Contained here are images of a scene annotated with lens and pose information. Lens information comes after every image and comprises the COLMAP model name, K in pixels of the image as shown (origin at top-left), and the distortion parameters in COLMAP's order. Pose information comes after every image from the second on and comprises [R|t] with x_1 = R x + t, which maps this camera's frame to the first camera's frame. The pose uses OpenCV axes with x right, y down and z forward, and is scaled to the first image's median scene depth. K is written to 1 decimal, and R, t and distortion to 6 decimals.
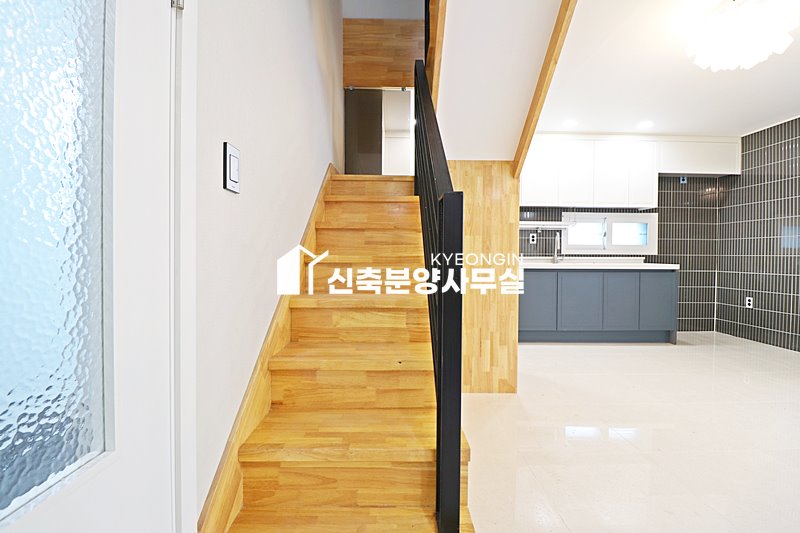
lens RADIAL K [[370.9, 0, 397.6], [0, 370.9, 262.0], [0, 0, 1]] dist [-0.006449, -0.009075]
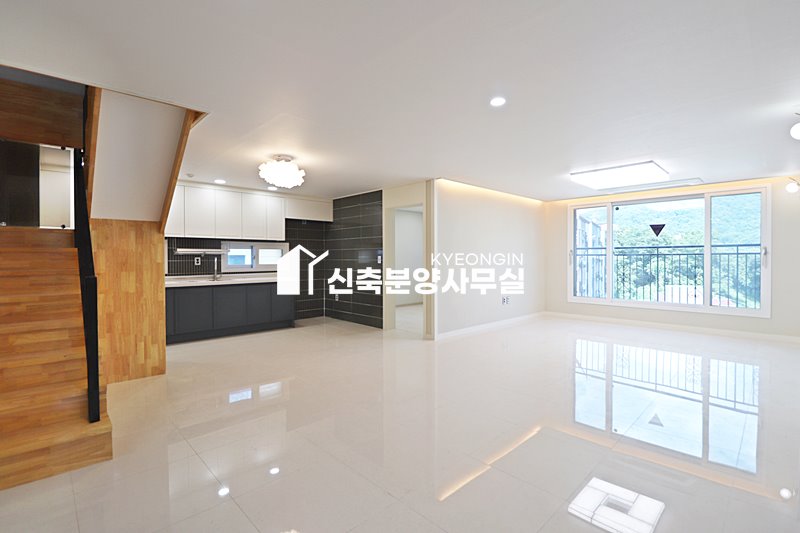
lens RADIAL K [[370.9, 0, 402.1], [0, 370.9, 262.1], [0, 0, 1]] dist [-0.006449, -0.009075]
pose [[0.723846, -0.015564, 0.689786, -0.014795], [0.017650, 0.999836, 0.004038, -0.096047], [-0.689736, 0.009252, 0.724002, -0.785168]]
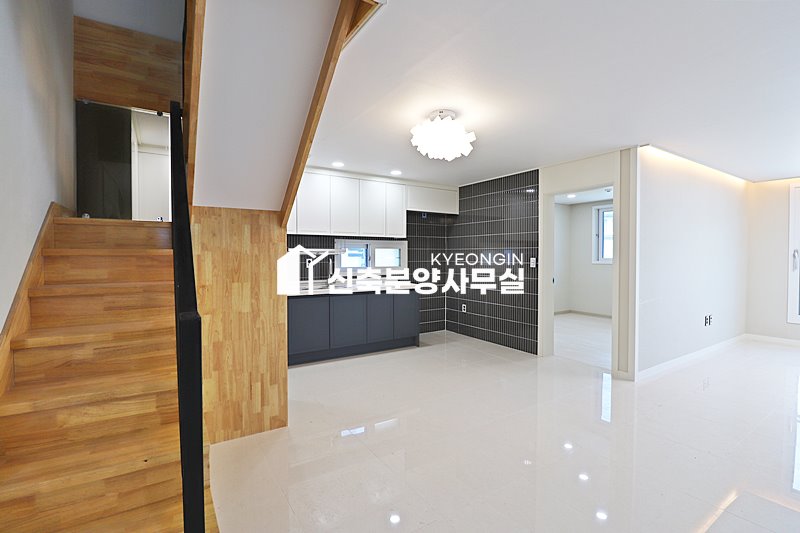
lens RADIAL K [[370.9, 0, 403.9], [0, 370.9, 263.7], [0, 0, 1]] dist [-0.006449, -0.009075]
pose [[0.842654, -0.016676, 0.538197, 0.034478], [0.012807, 0.999858, 0.010928, -0.128643], [-0.538303, -0.002316, 0.842748, -0.095841]]
